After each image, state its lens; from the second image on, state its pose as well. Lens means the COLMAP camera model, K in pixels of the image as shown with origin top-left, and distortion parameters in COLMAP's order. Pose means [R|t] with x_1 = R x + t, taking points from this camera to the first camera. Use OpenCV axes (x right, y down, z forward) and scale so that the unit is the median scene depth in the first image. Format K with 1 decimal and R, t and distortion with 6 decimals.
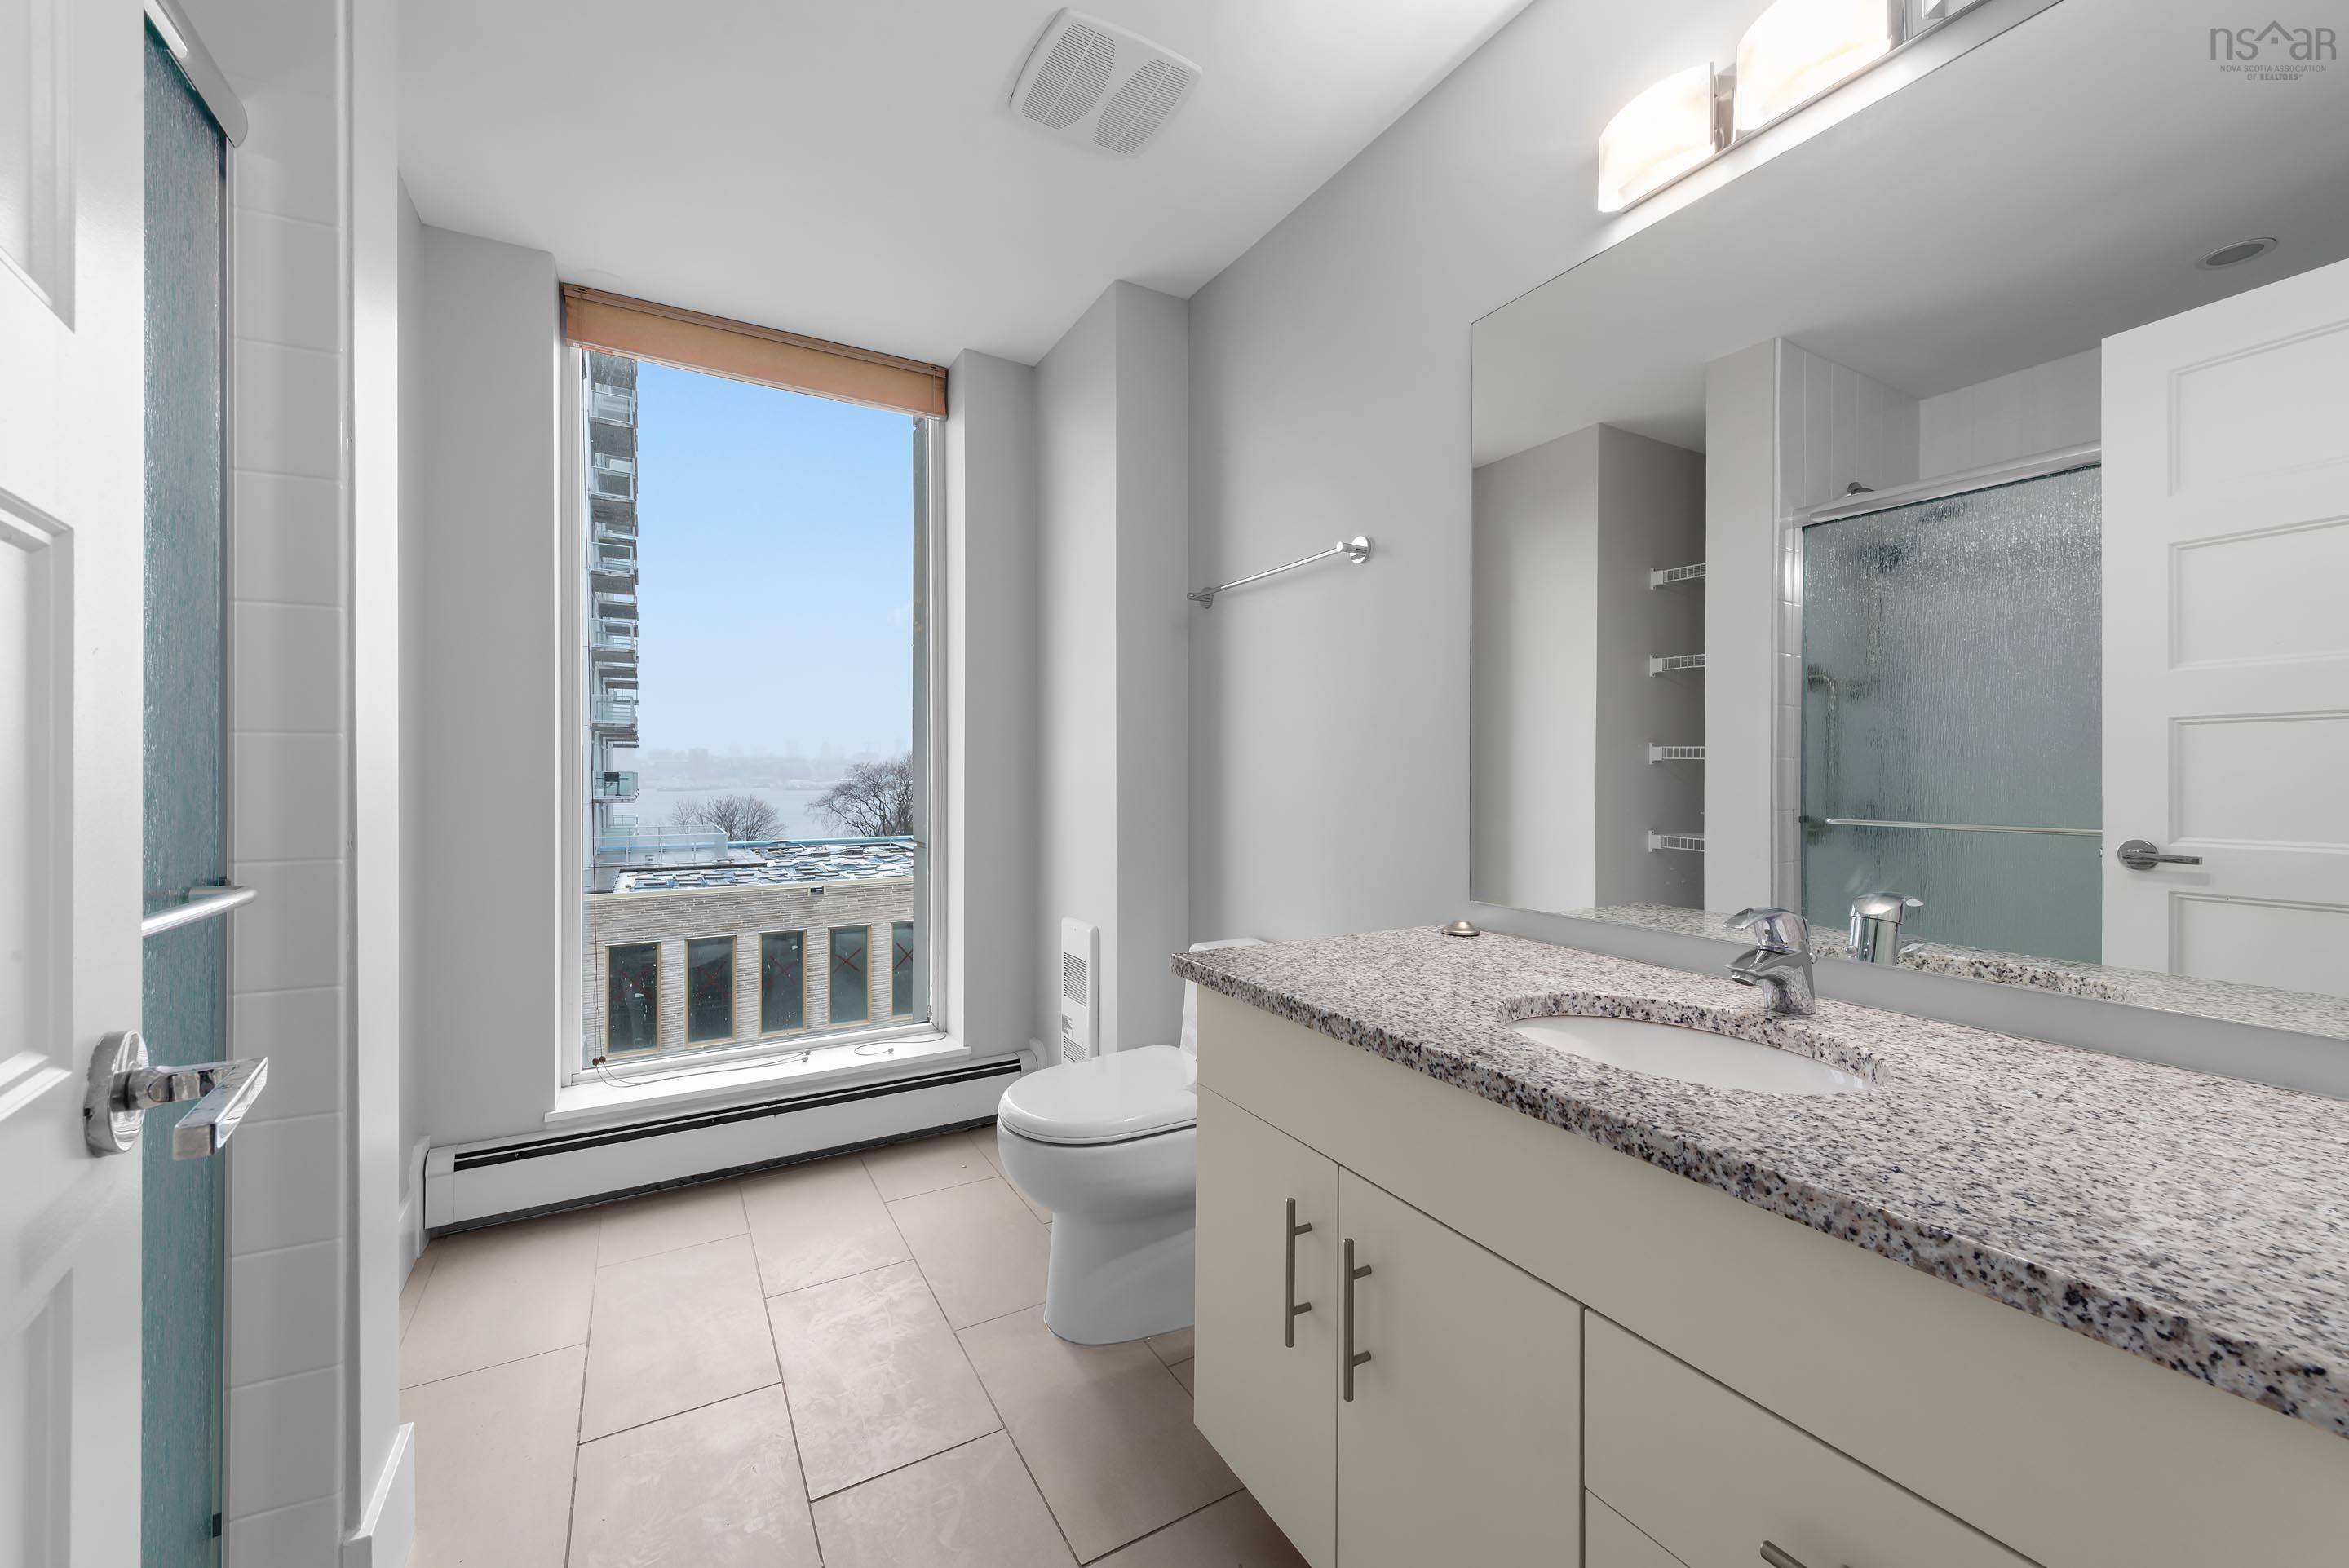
lens RADIAL K [[922.8, 0, 1187.6], [0, 922.8, 776.0], [0, 0, 1]] dist [0.000284, 0.000015]
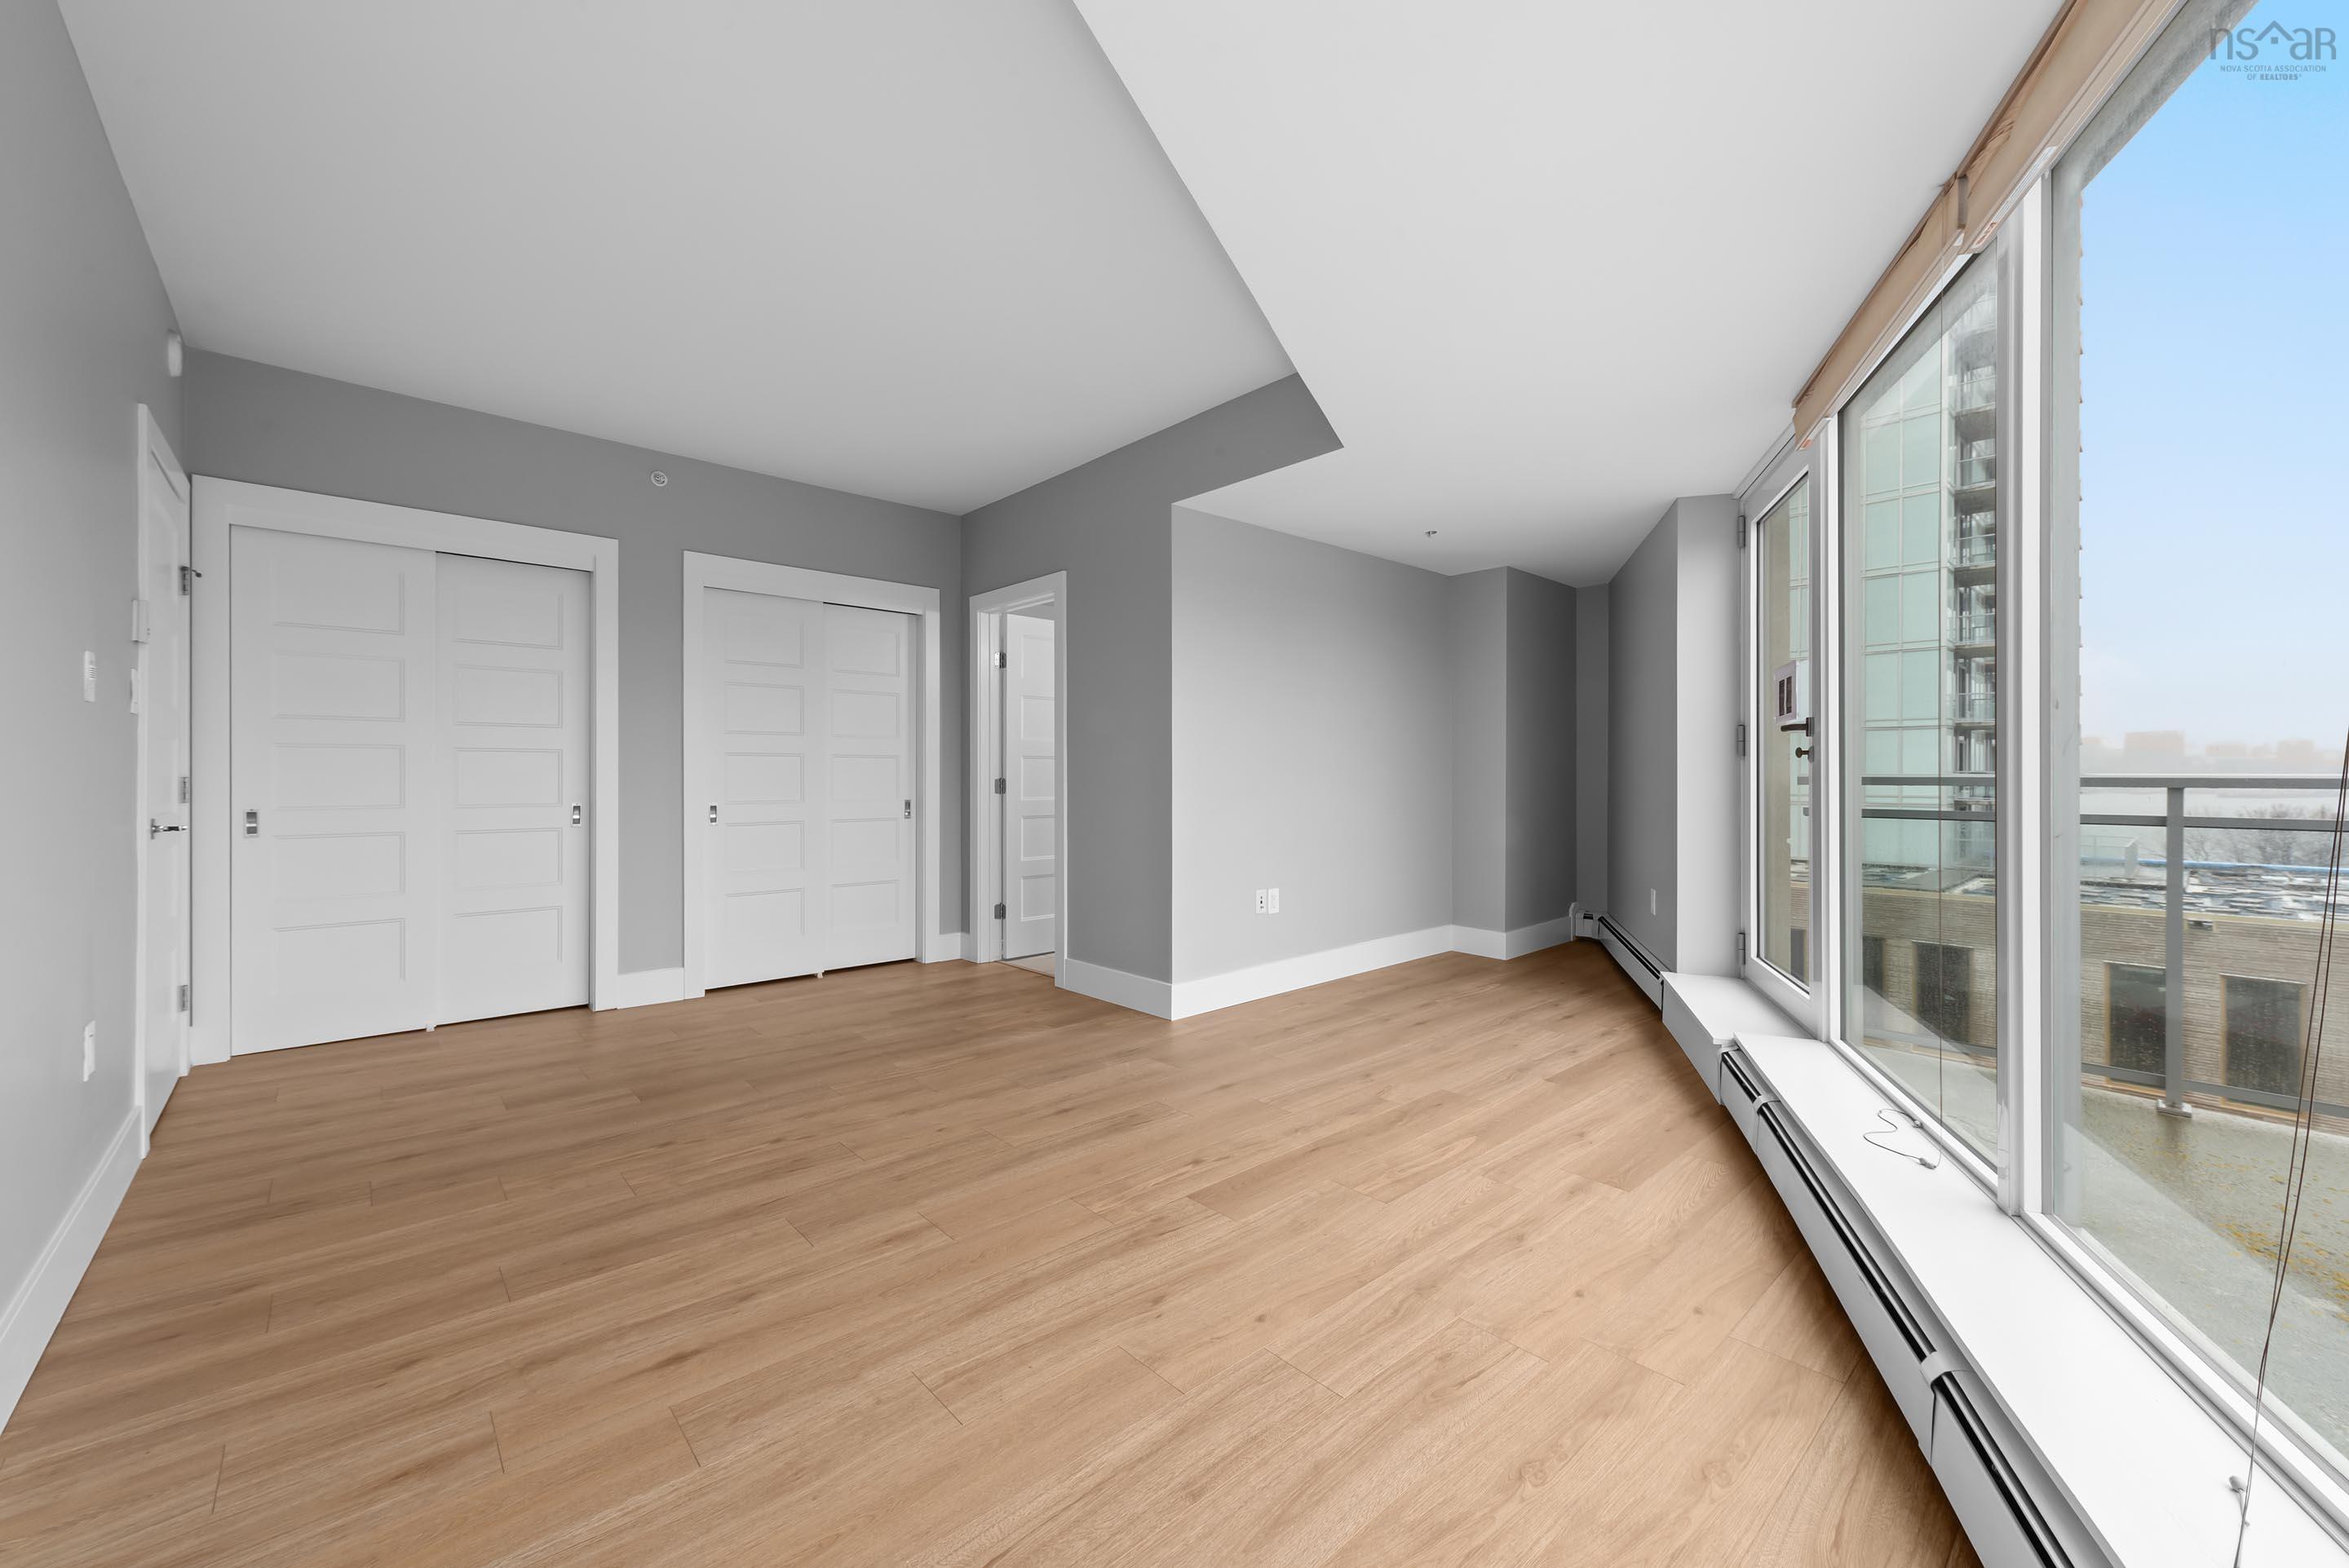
lens RADIAL K [[922.8, 0, 1187.6], [0, 922.8, 776.0], [0, 0, 1]] dist [0.000284, 0.000015]
pose [[0.196127, -0.000899, -0.980578, 0.142242], [-0.000607, 0.999999, -0.001038, 0.000088], [0.980578, 0.000799, 0.196127, 0.005503]]
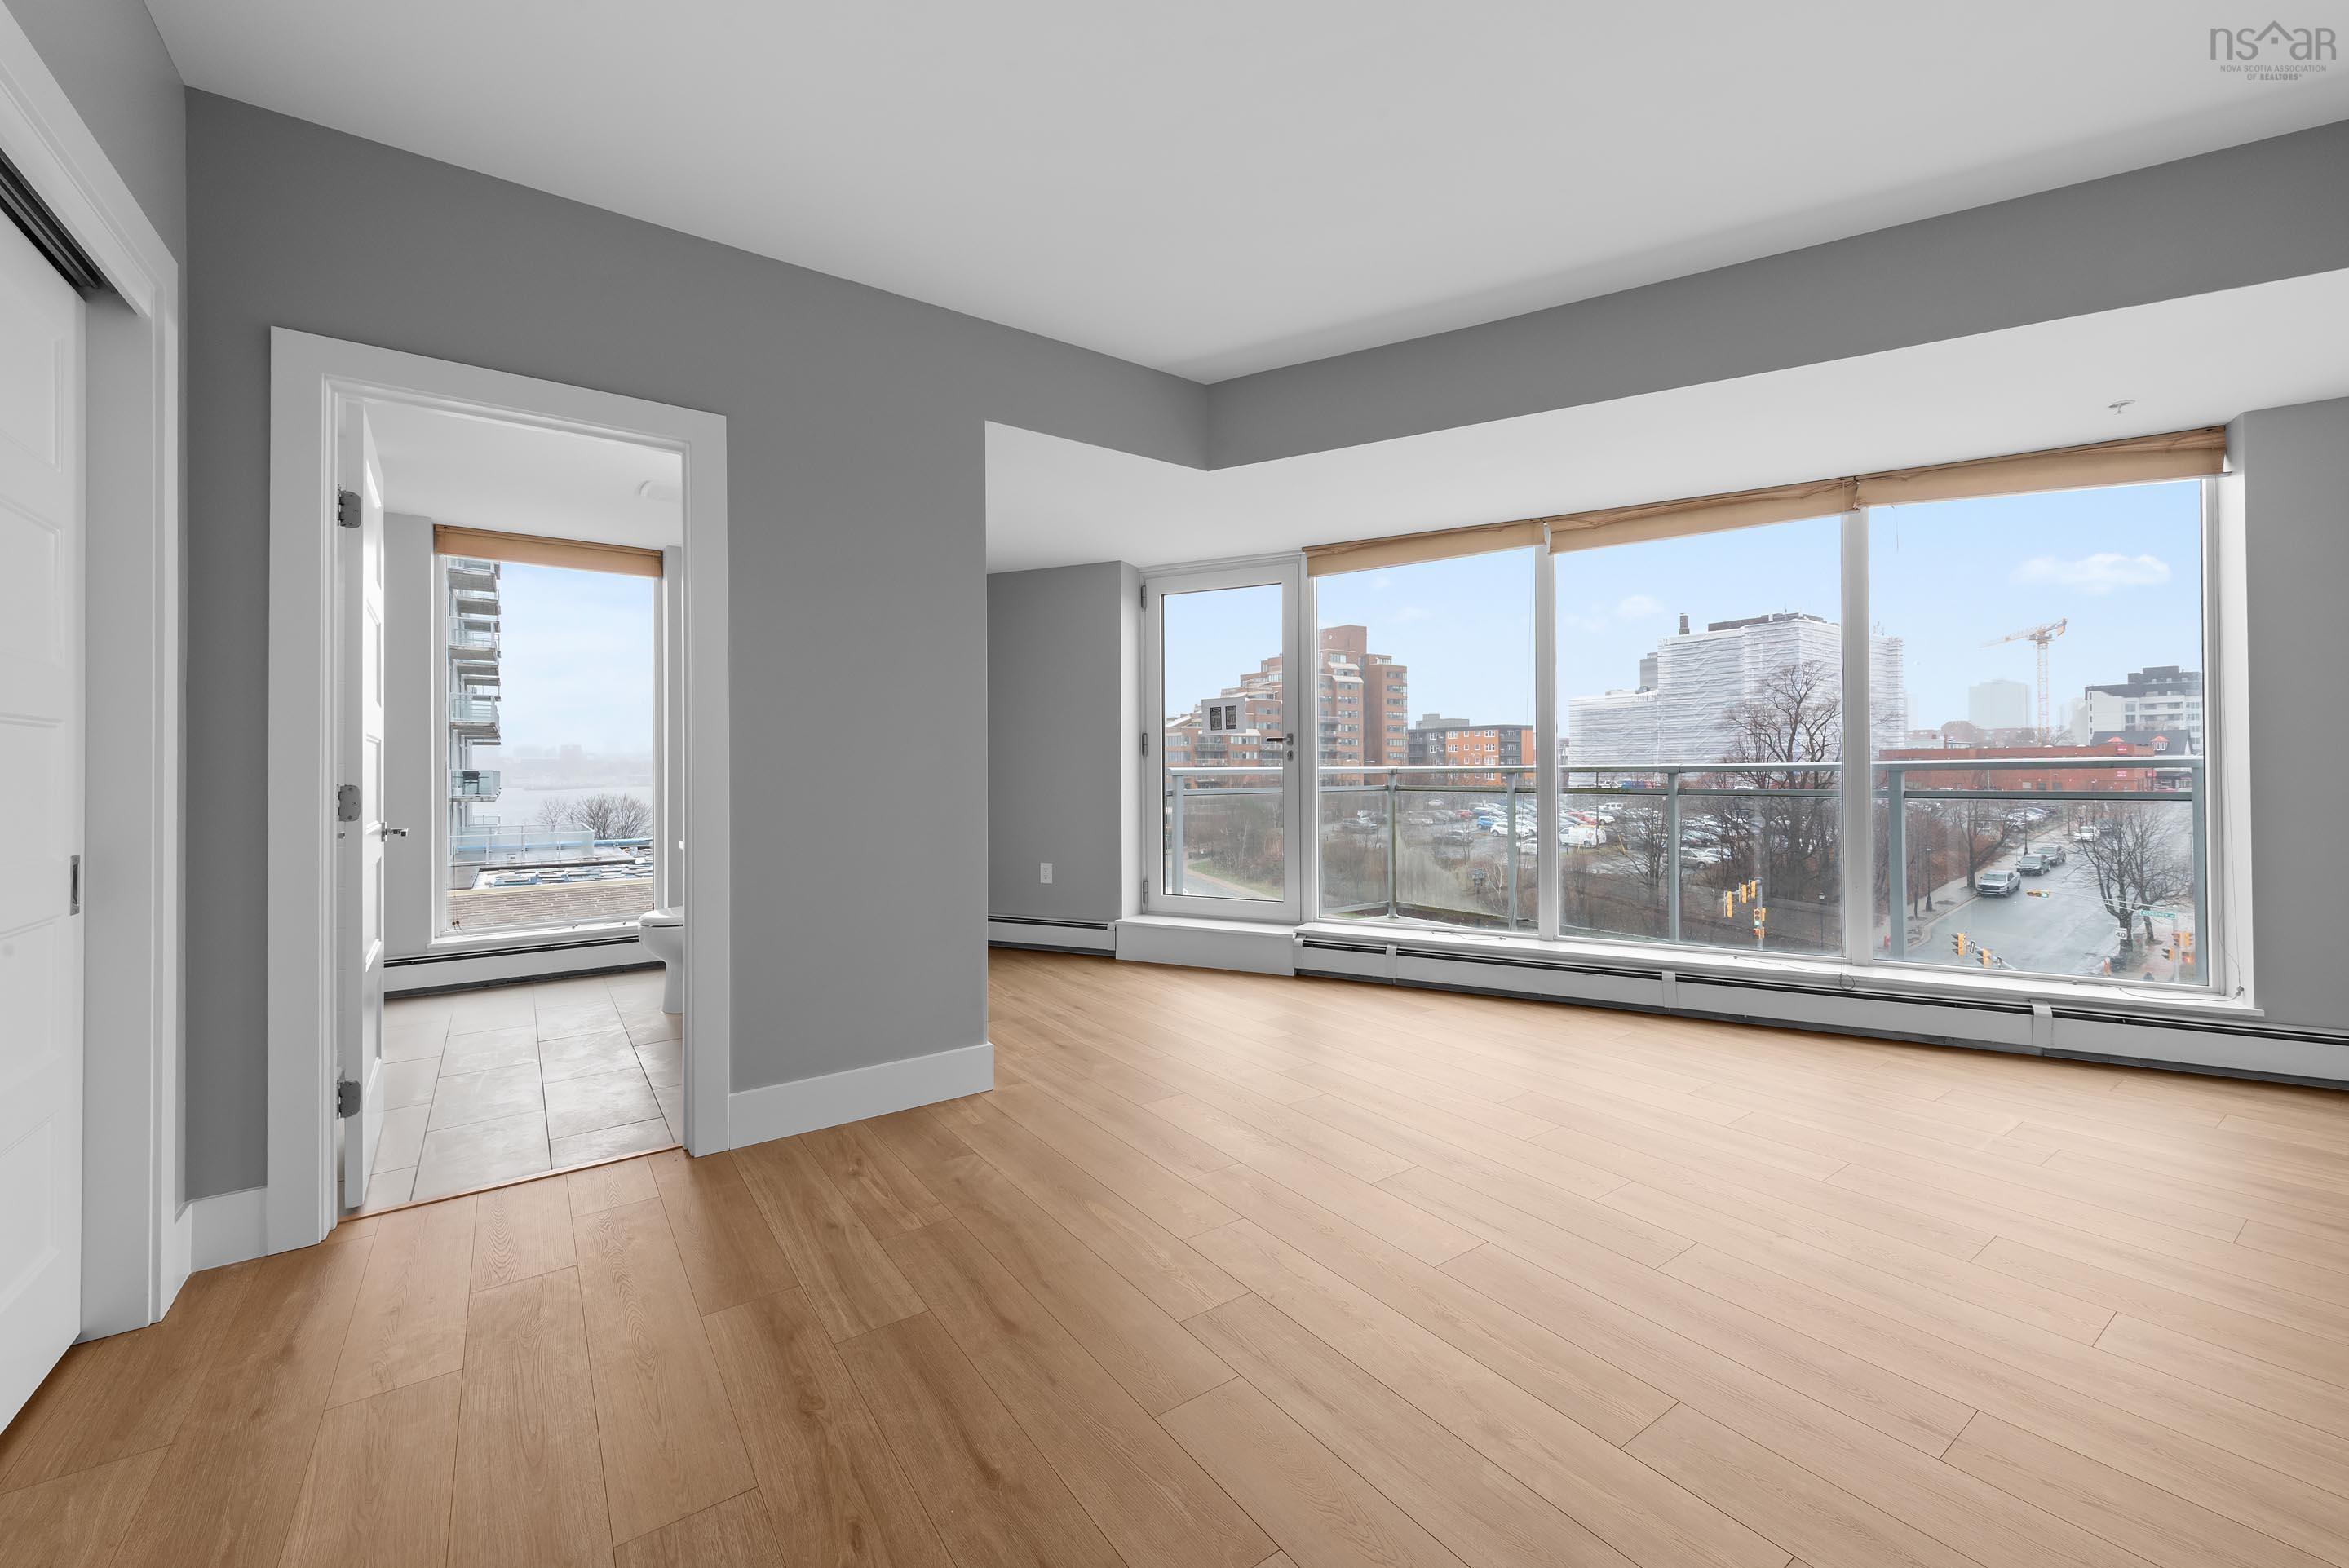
lens RADIAL K [[925.6, 0, 1181.6], [0, 925.6, 764.7], [0, 0, 1]] dist [0.000440, -0.000023]
pose [[0.995372, -0.005132, 0.095964, 0.040758], [0.005741, 0.999965, -0.006077, -0.000372], [-0.095930, 0.006600, 0.995366, -0.063670]]
